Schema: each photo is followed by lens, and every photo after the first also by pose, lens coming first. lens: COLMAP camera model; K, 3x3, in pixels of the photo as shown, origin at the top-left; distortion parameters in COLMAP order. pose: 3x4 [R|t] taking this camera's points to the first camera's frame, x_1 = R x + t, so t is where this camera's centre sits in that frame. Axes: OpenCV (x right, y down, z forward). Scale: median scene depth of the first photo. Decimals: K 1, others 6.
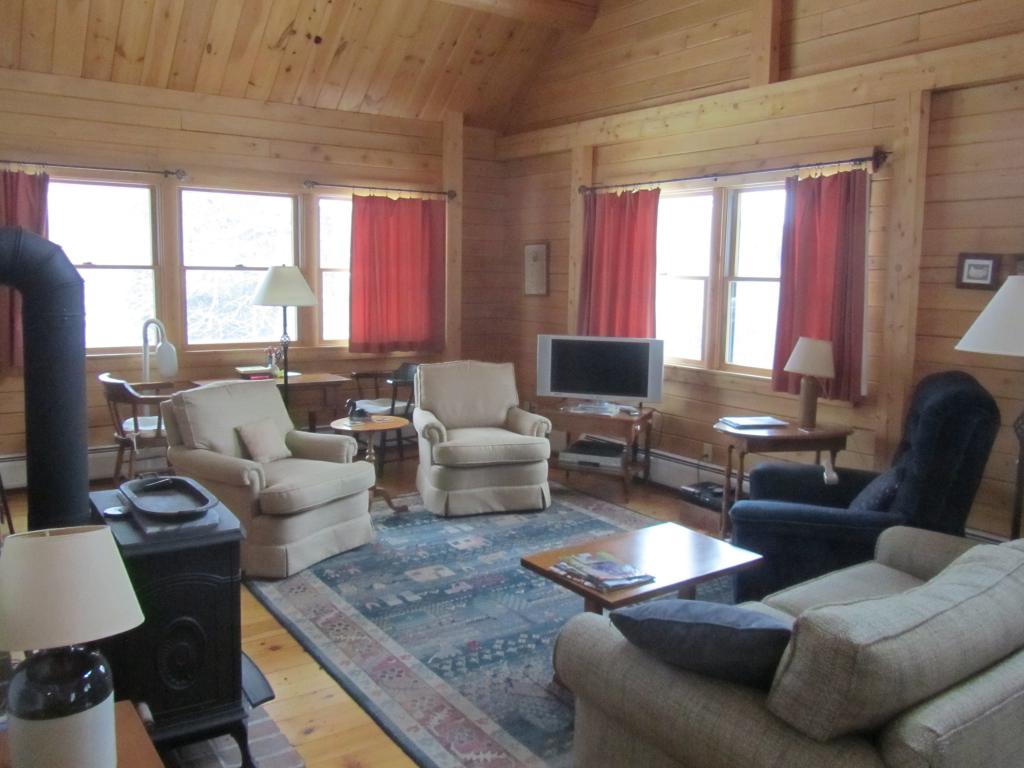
lens RADIAL K [[840.6, 0, 513.0], [0, 840.6, 381.3], [0, 0, 1]] dist [-0.043690, 0.001187]
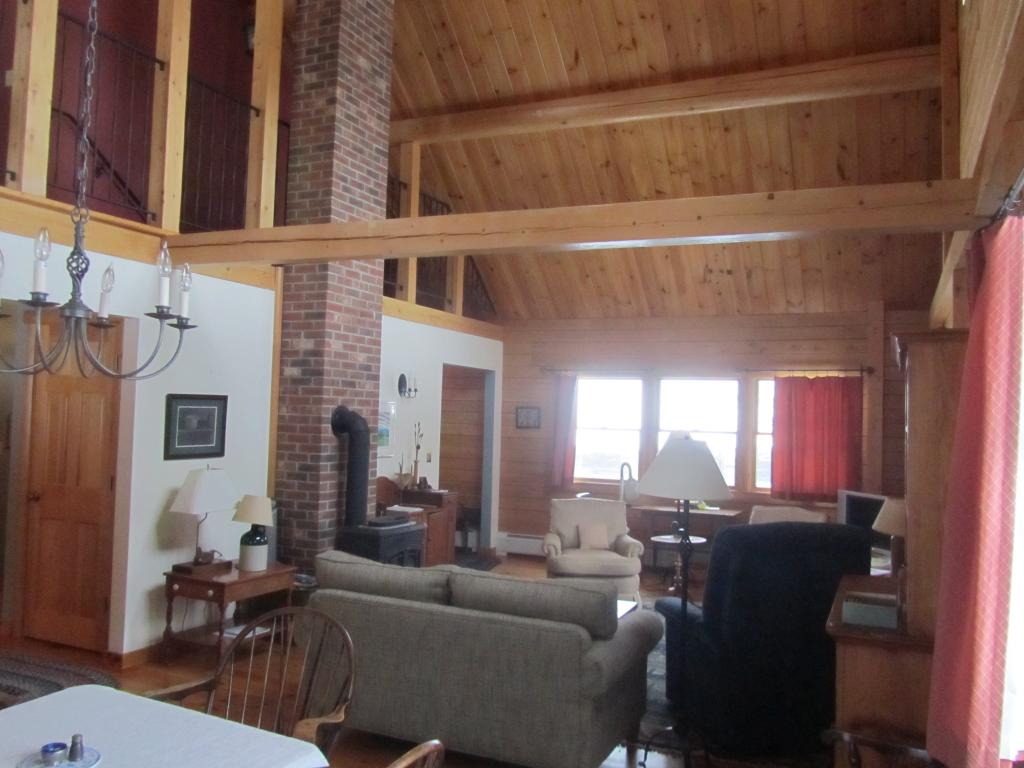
lens RADIAL K [[840.6, 0, 511.3], [0, 840.6, 385.5], [0, 0, 1]] dist [-0.043690, 0.001187]
pose [[0.505096, -0.044937, -0.861892, 0.727478], [-0.131482, 0.982981, -0.128303, 0.011832], [0.852989, 0.178129, 0.490592, 0.013317]]
